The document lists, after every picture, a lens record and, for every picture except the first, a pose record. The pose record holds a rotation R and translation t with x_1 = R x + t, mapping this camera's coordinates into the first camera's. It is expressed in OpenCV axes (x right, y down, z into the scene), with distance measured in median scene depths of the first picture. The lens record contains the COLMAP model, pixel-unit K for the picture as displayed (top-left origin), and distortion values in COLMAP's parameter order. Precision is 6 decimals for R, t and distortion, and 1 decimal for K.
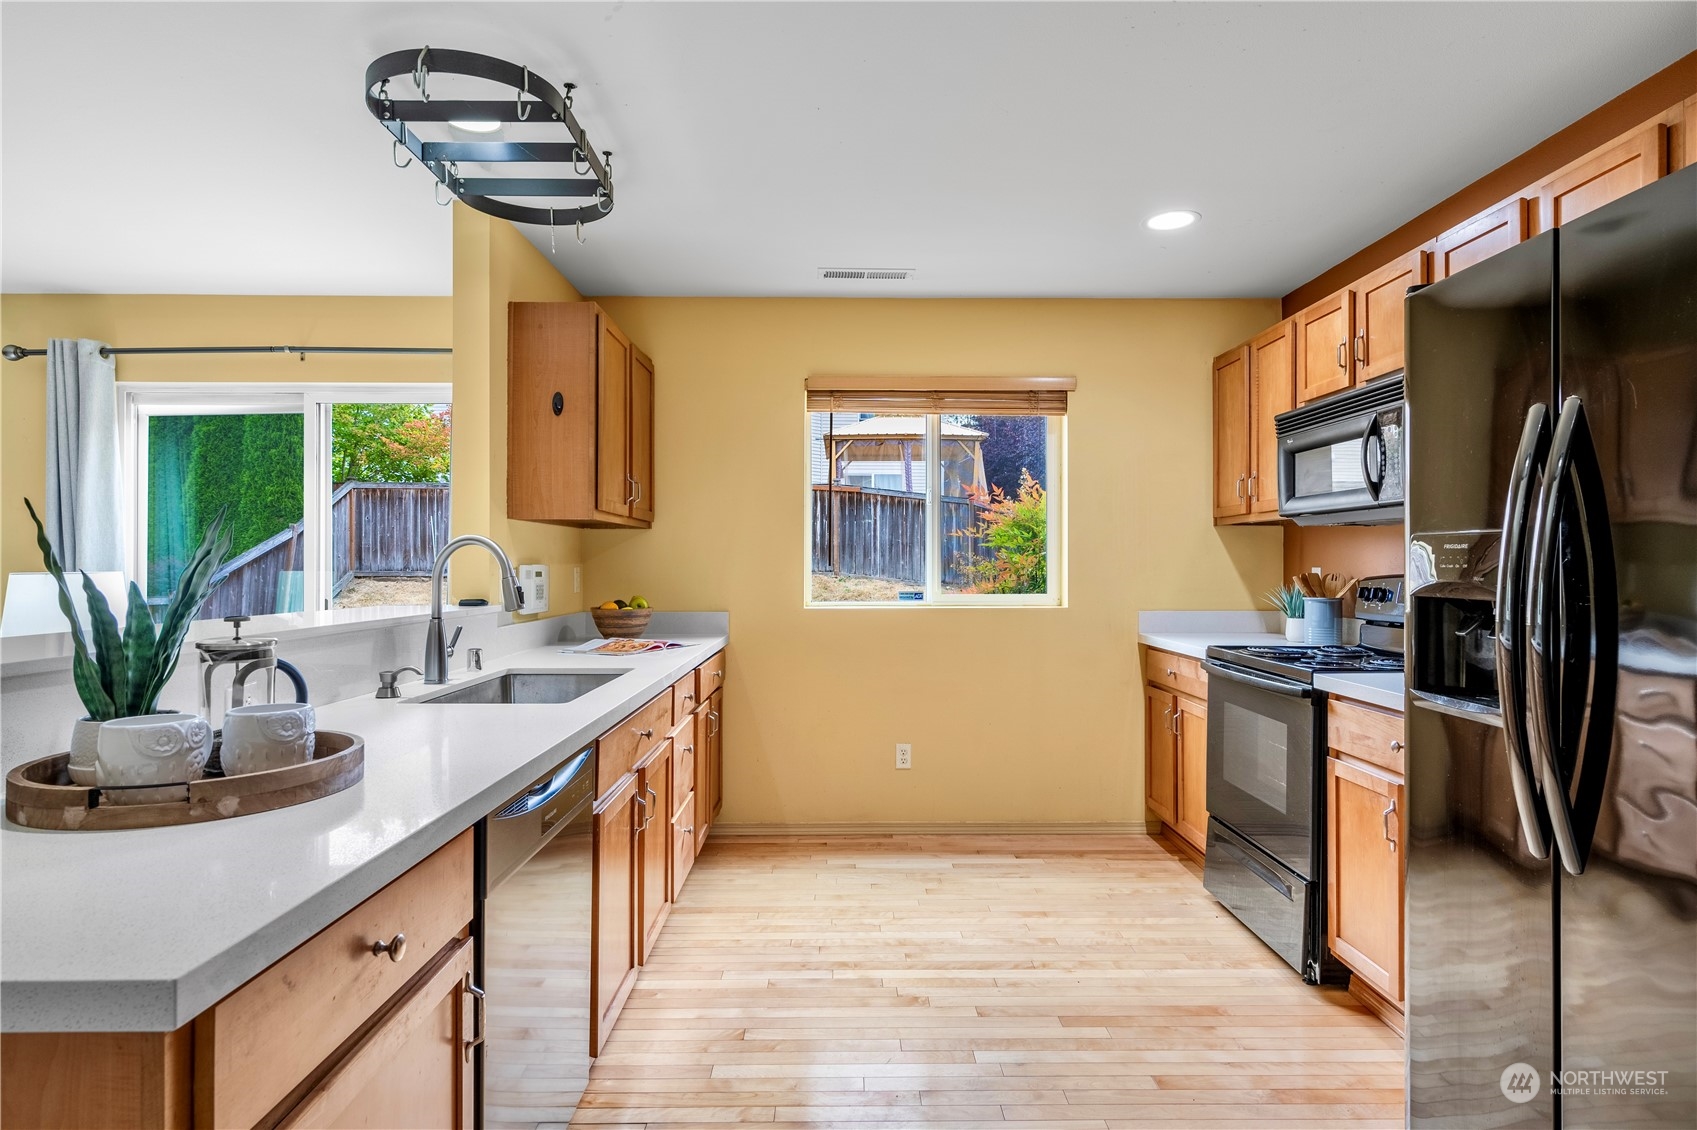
lens RADIAL K [[900.1, 0, 853.8], [0, 900.1, 562.0], [0, 0, 1]] dist [0.000221, 0.000115]
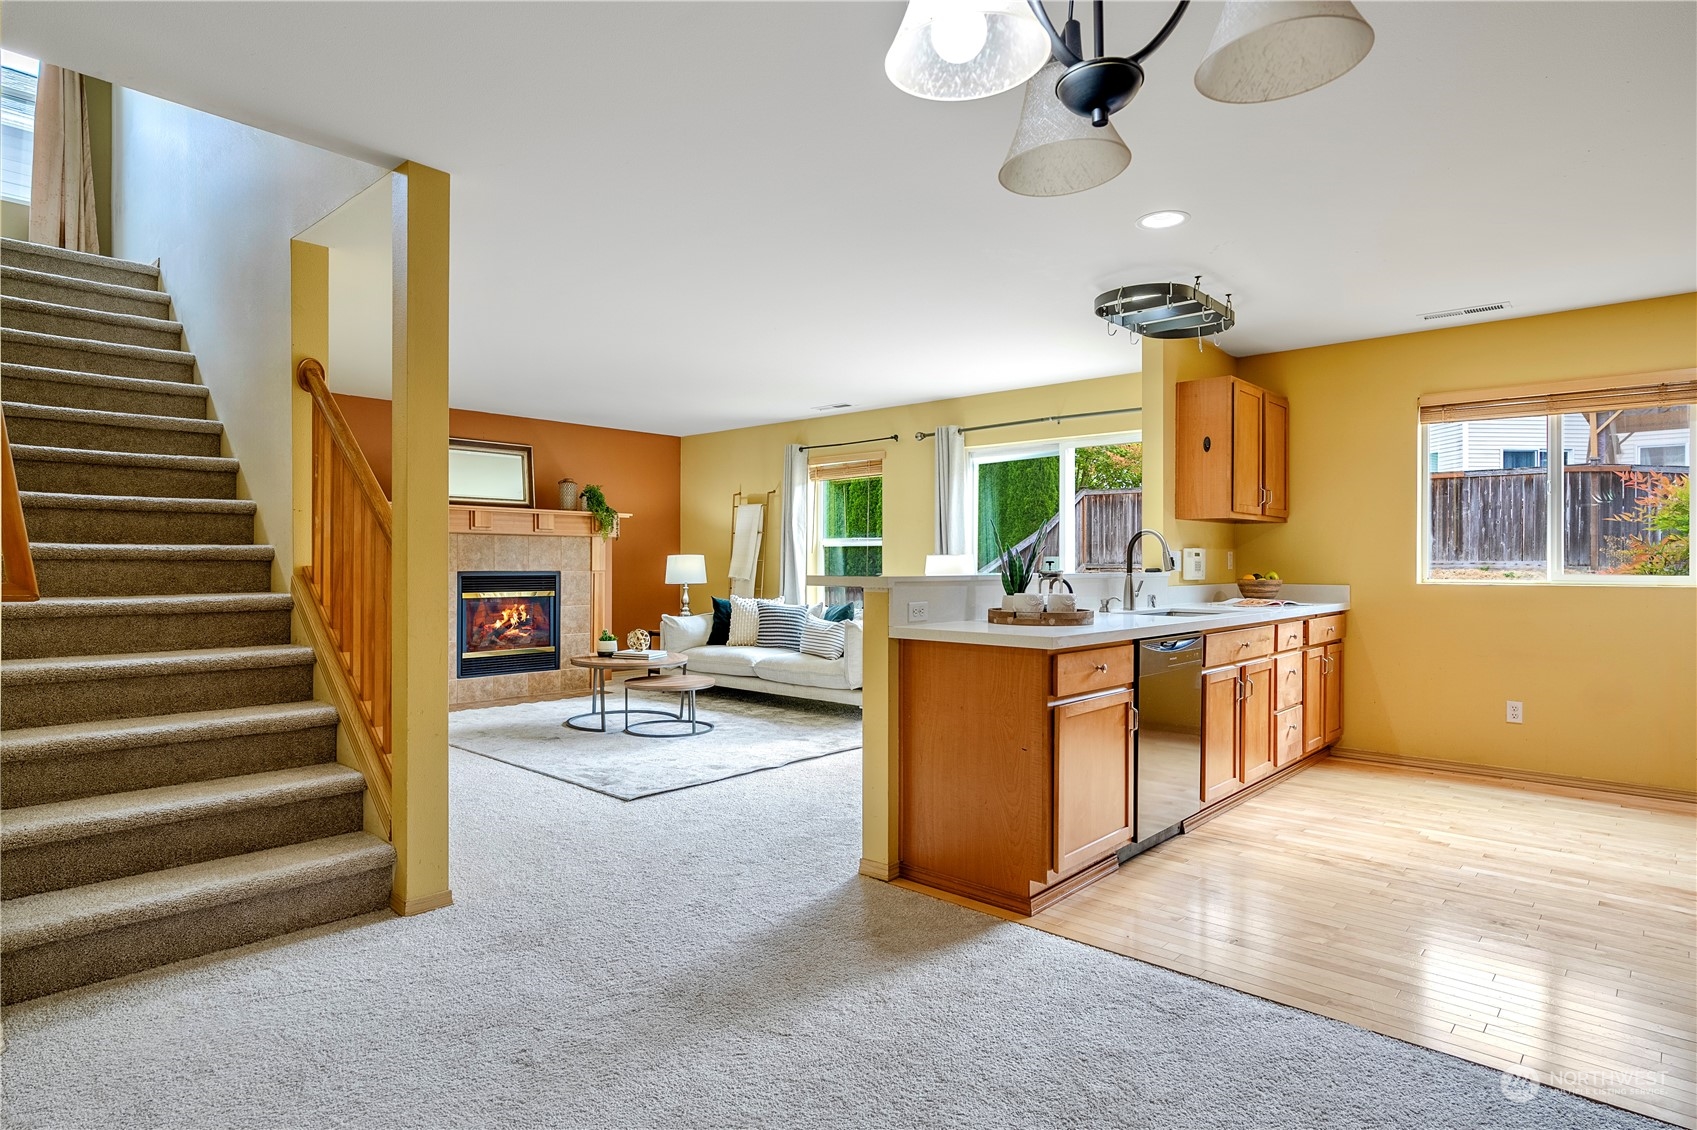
lens RADIAL K [[900.1, 0, 853.8], [0, 900.1, 562.0], [0, 0, 1]] dist [0.000221, 0.000115]
pose [[0.726021, 0.002534, -0.687668, 0.242892], [-0.000470, 0.999995, 0.003189, 0.018911], [0.687672, -0.001992, 0.726018, -0.447372]]
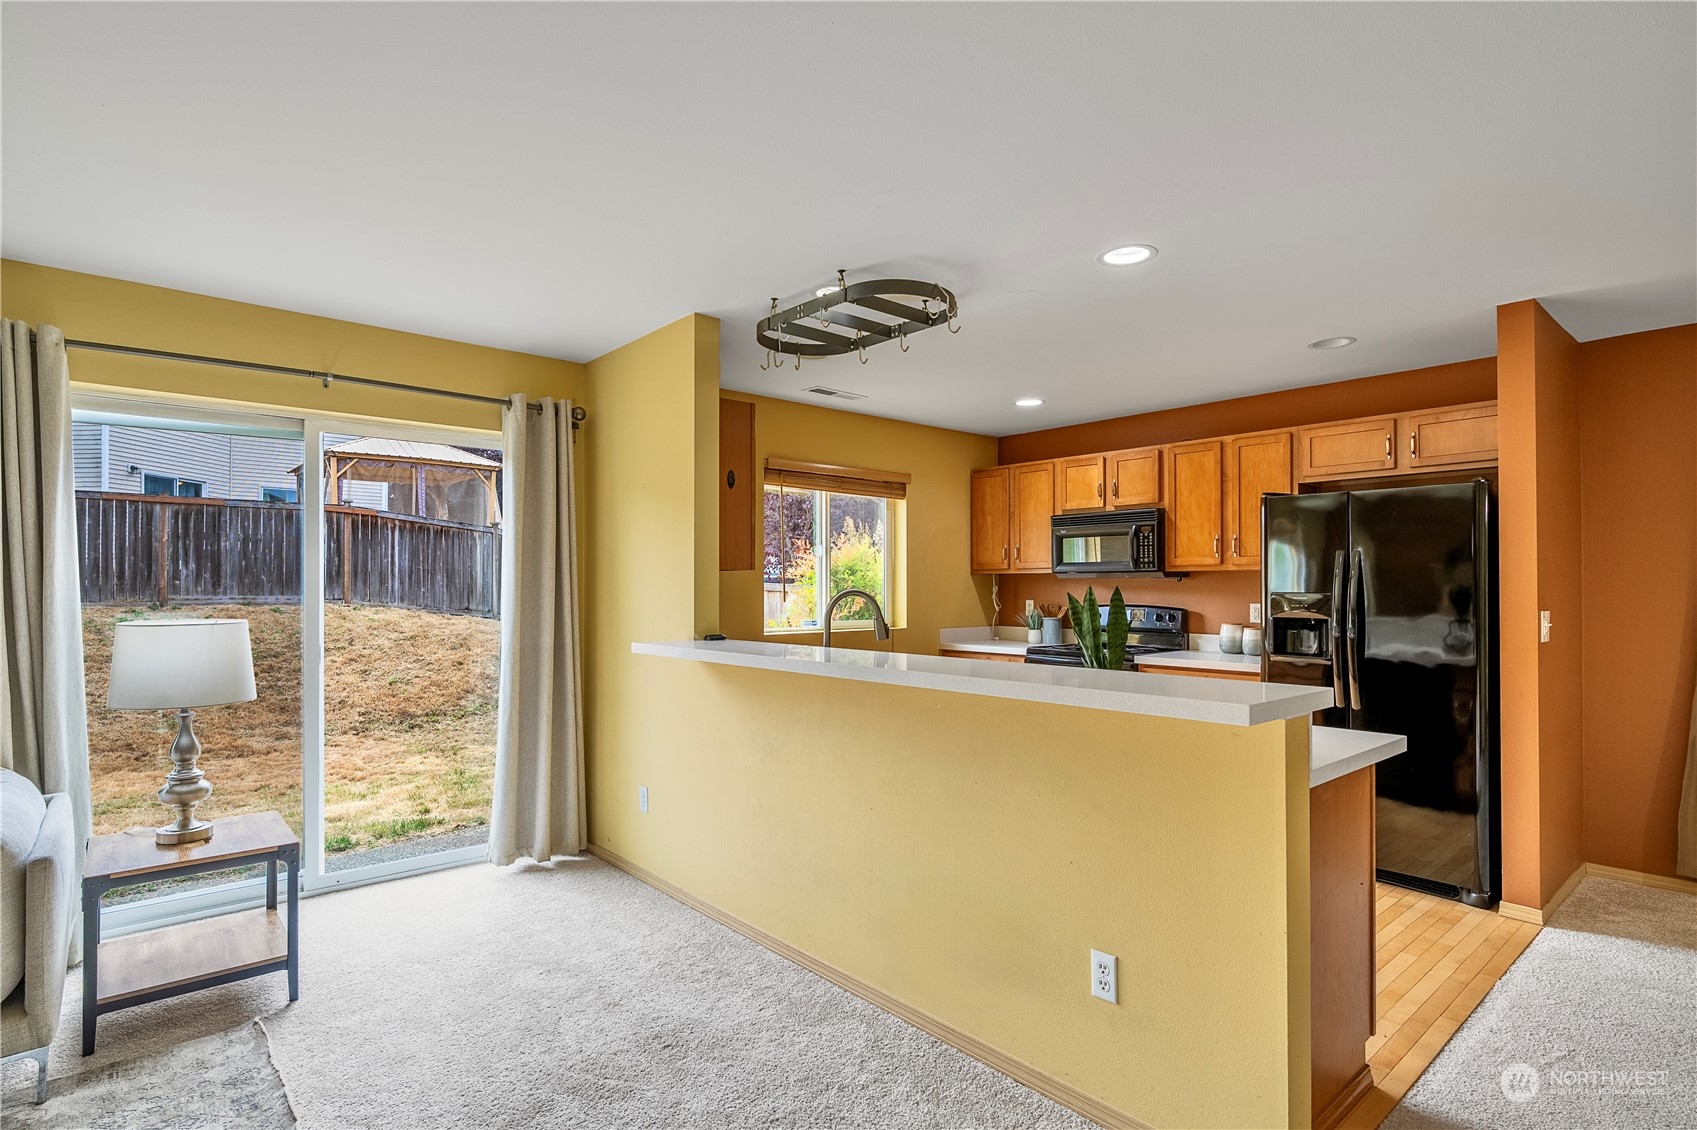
lens RADIAL K [[852.1, 0, 848.5], [0, 852.1, 565.0], [0, 0, 1]] dist [-0.002882, -0.000147]
pose [[0.760359, 0.016823, 0.649286, -0.814539], [-0.001781, 0.999715, -0.023817, -0.021260], [-0.649501, 0.016953, 0.760172, -0.017251]]
